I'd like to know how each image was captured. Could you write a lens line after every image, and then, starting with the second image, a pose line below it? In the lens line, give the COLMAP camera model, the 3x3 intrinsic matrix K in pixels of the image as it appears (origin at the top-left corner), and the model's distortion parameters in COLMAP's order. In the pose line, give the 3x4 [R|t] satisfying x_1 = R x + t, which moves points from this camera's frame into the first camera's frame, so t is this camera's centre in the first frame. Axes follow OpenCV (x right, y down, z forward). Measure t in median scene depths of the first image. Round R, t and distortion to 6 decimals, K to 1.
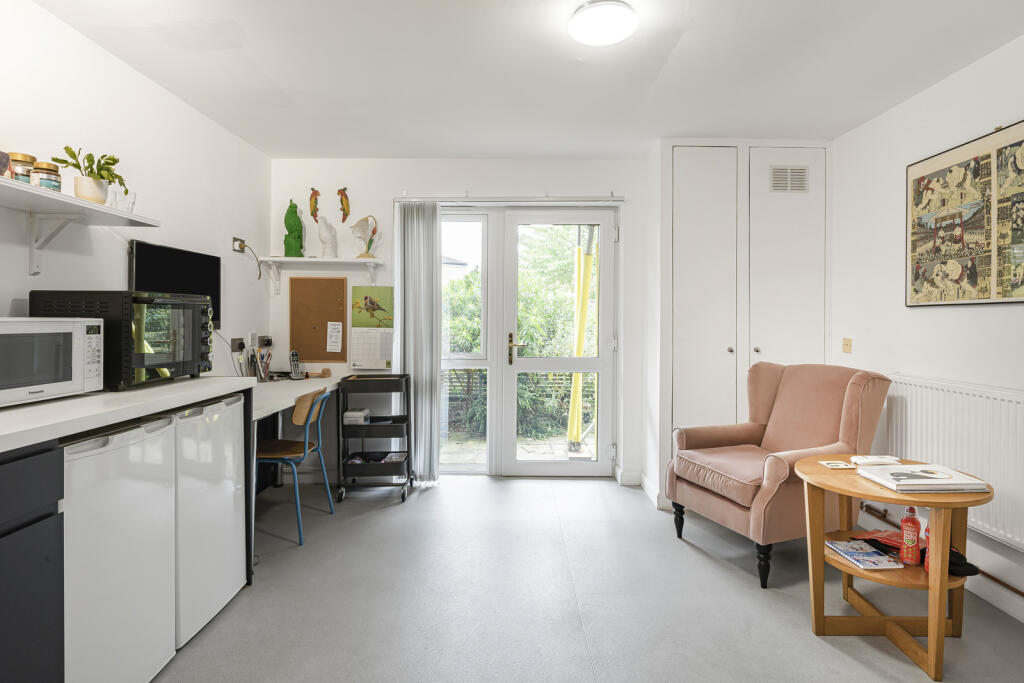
lens RADIAL K [[533.5, 0, 512.9], [0, 533.5, 333.7], [0, 0, 1]] dist [-0.000851, -0.000024]
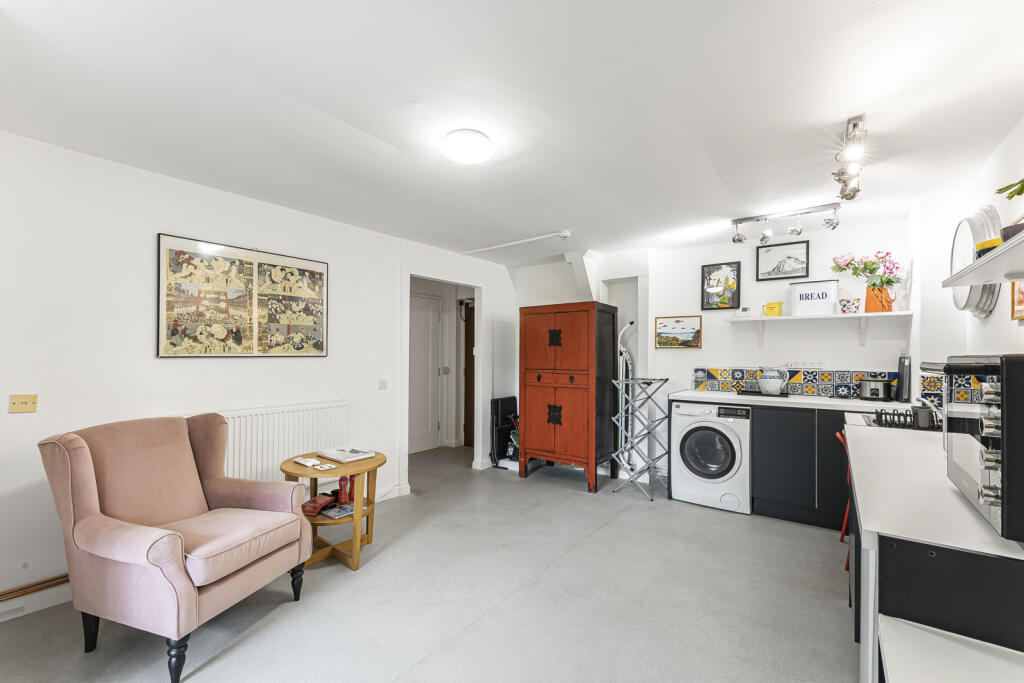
lens RADIAL K [[400.5, 0, 512.1], [0, 400.5, 343.3], [0, 0, 1]] dist [-0.000044, 0.000170]
pose [[-0.784087, -0.000610, 0.620651, -0.422521], [0.003126, 0.999983, 0.004931, -0.093206], [-0.620643, 0.005806, -0.784071, 1.355819]]
